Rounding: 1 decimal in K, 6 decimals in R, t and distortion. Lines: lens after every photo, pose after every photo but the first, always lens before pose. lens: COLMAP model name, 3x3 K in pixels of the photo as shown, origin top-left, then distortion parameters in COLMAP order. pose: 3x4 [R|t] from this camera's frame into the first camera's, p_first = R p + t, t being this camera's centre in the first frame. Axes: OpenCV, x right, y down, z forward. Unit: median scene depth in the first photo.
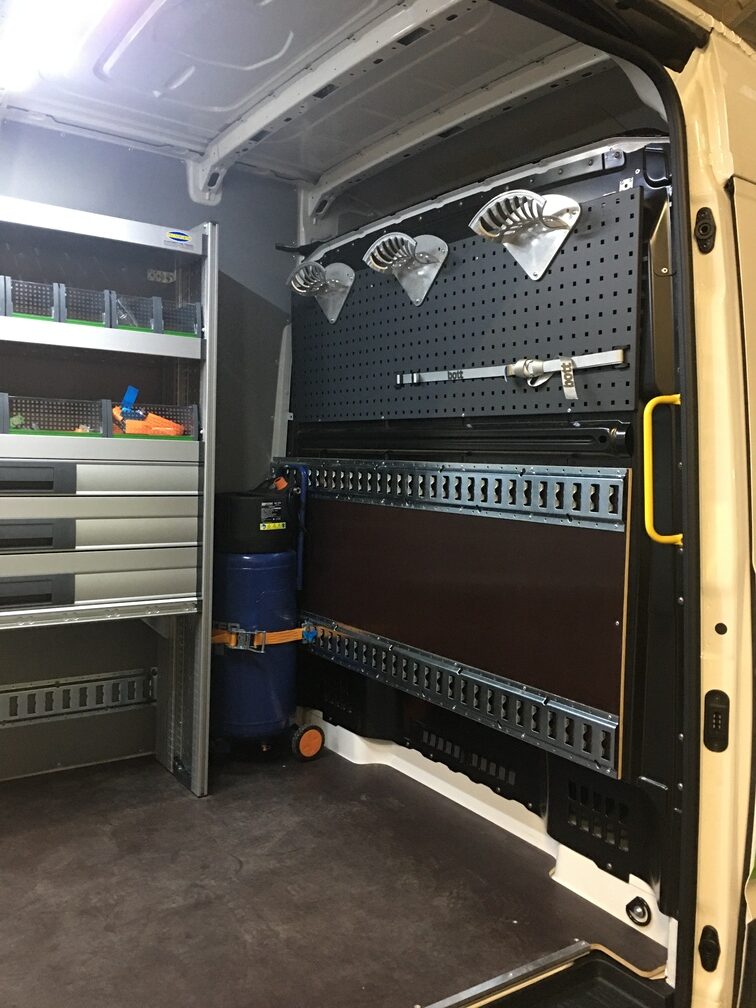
lens RADIAL K [[854.3, 0, 378.7], [0, 854.3, 493.4], [0, 0, 1]] dist [0.069836, -0.097960]
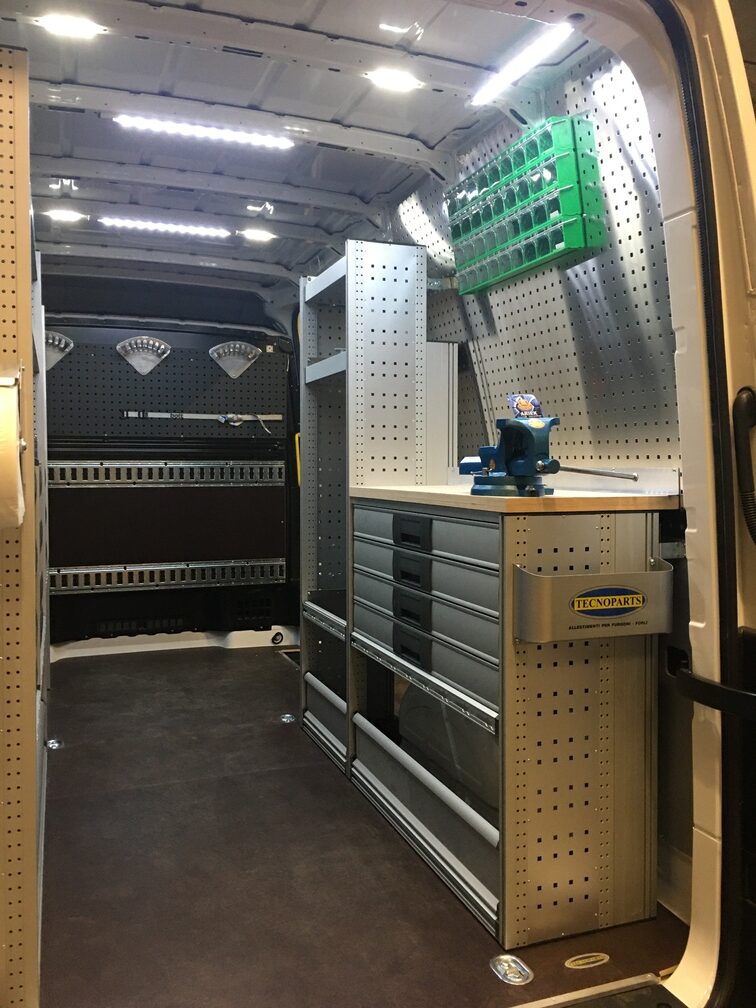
lens RADIAL K [[854.3, 0, 378.7], [0, 854.3, 493.4], [0, 0, 1]] dist [0.069836, -0.097960]
pose [[0.241476, -0.059051, 0.968609, -1.643830], [0.050379, 0.997564, 0.048256, -0.031801], [-0.969098, 0.037145, 0.243862, 0.079827]]
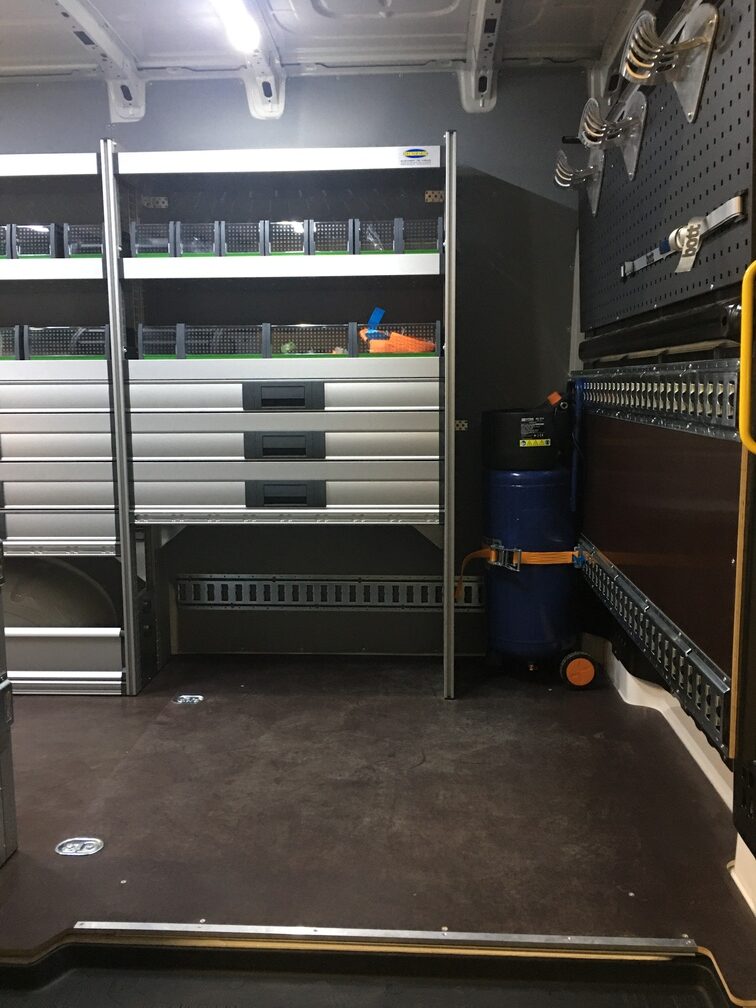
lens RADIAL K [[852.5, 0, 375.8], [0, 852.5, 490.2], [0, 0, 1]] dist [0.070399, -0.091591]
pose [[0.791056, 0.042620, -0.610257, 0.384295], [0.004261, 0.997162, 0.075165, 0.022080], [0.611729, -0.062060, 0.788629, 0.154932]]
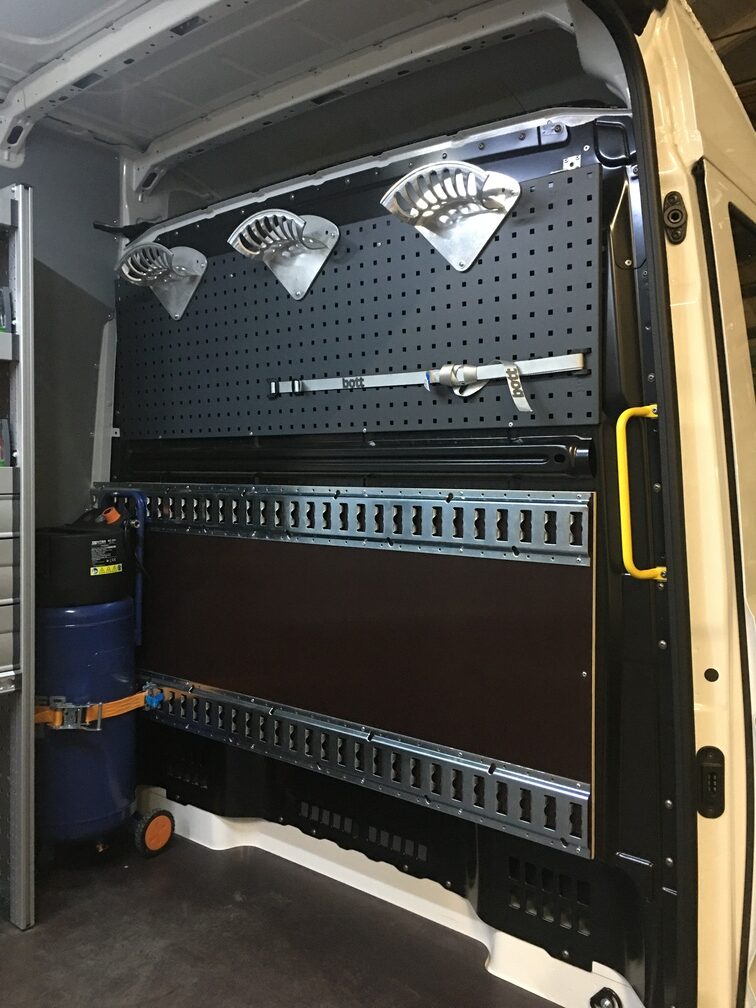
lens RADIAL K [[854.8, 0, 379.2], [0, 854.8, 486.3], [0, 0, 1]] dist [0.073477, -0.104751]
pose [[0.961987, -0.028532, 0.271600, -0.112198], [0.033870, 0.999314, -0.014985, -0.022369], [-0.270986, 0.023614, 0.962294, 0.180864]]
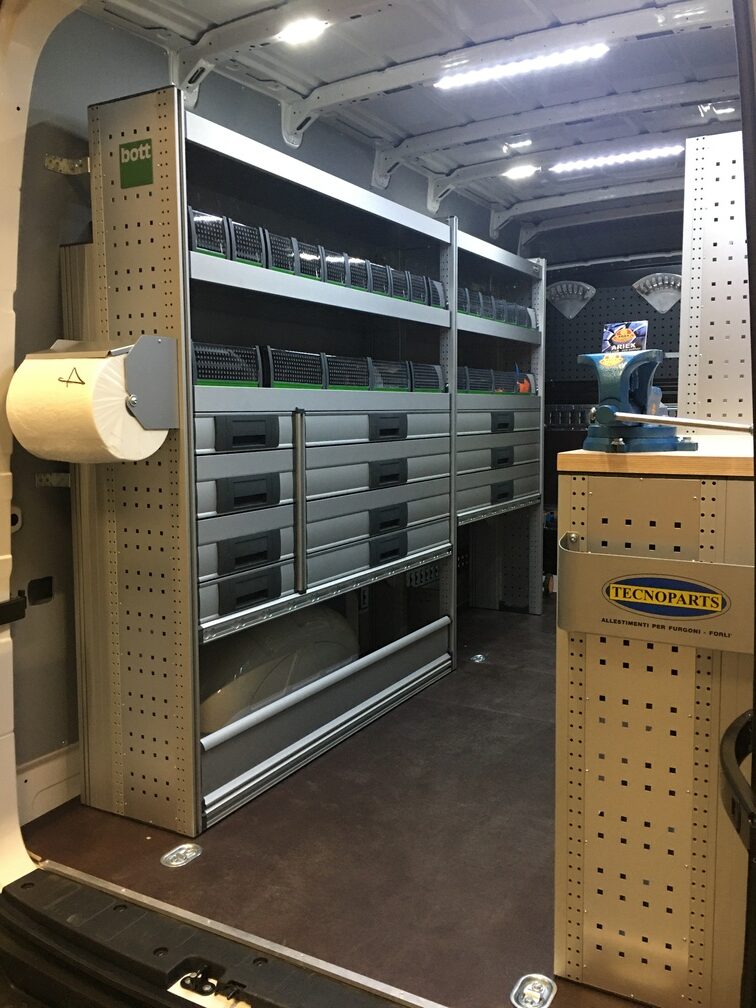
lens RADIAL K [[854.3, 0, 378.7], [0, 854.3, 493.4], [0, 0, 1]] dist [0.069836, -0.097960]
pose [[0.897738, -0.076824, 0.433780, -1.284326], [0.051449, 0.996222, 0.069956, -0.007272], [-0.437515, -0.040485, 0.898299, -0.344138]]
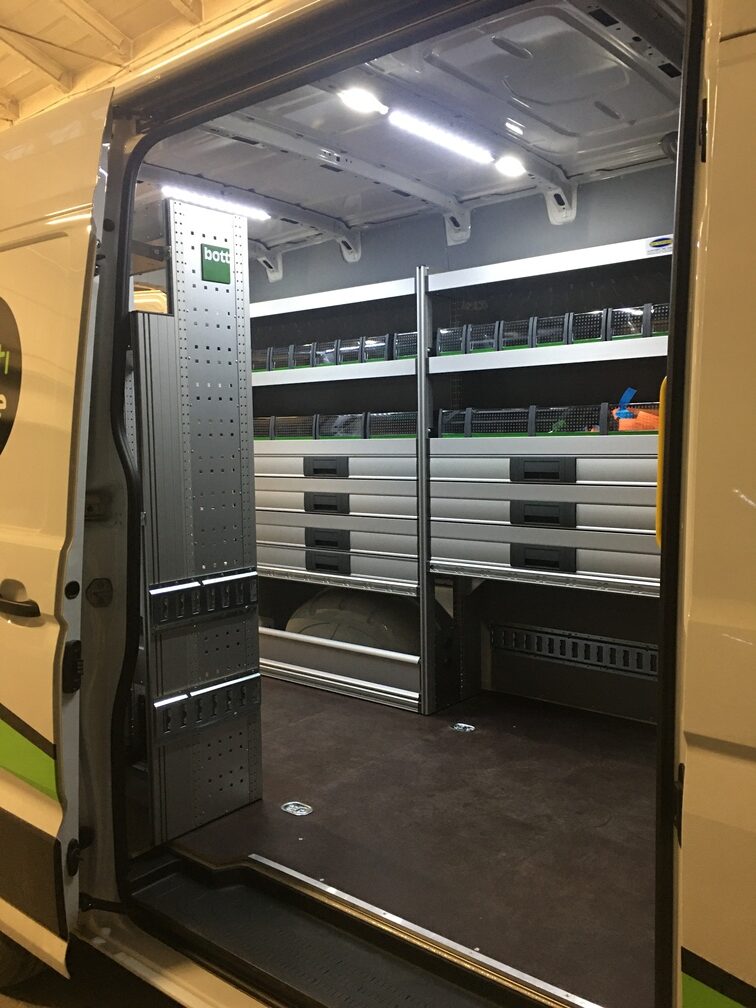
lens RADIAL K [[851.1, 0, 384.9], [0, 851.1, 491.8], [0, 0, 1]] dist [0.074338, -0.083543]
pose [[0.280201, 0.029768, -0.959480, 0.734337], [-0.019428, 0.999490, 0.025335, -0.012085], [0.959745, 0.011542, 0.280636, 0.397306]]
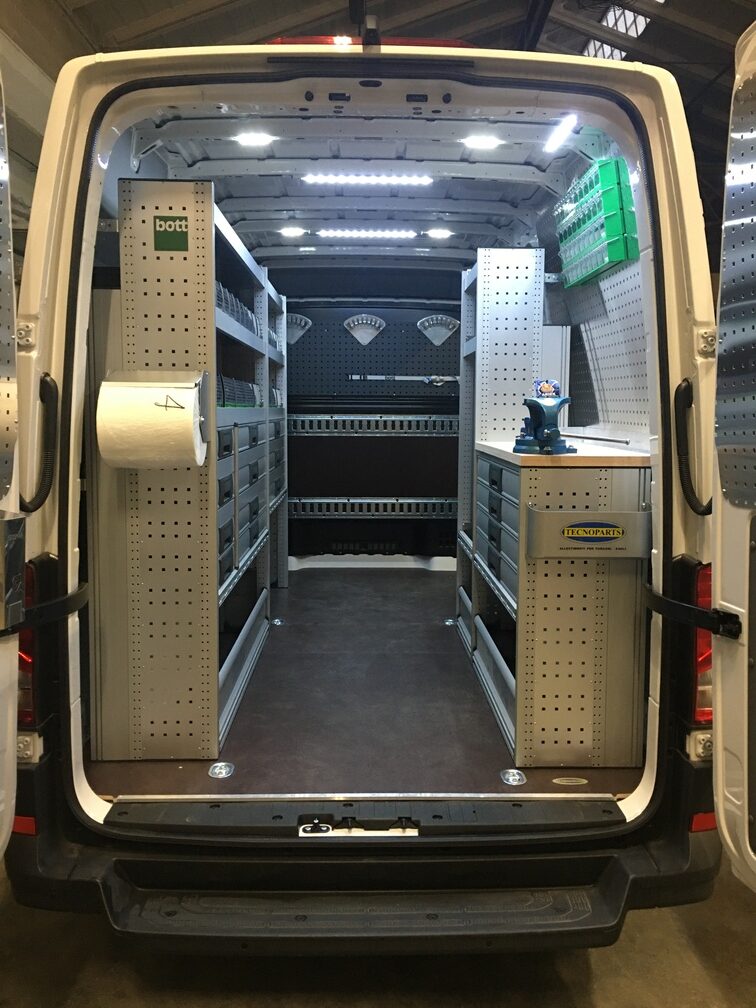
lens RADIAL K [[854.8, 0, 379.2], [0, 854.8, 486.3], [0, 0, 1]] dist [0.073477, -0.104751]
pose [[0.546540, -0.100791, 0.831345, -1.874737], [0.046627, 0.994853, 0.089961, -0.051772], [-0.836134, -0.010404, 0.548427, -0.278290]]
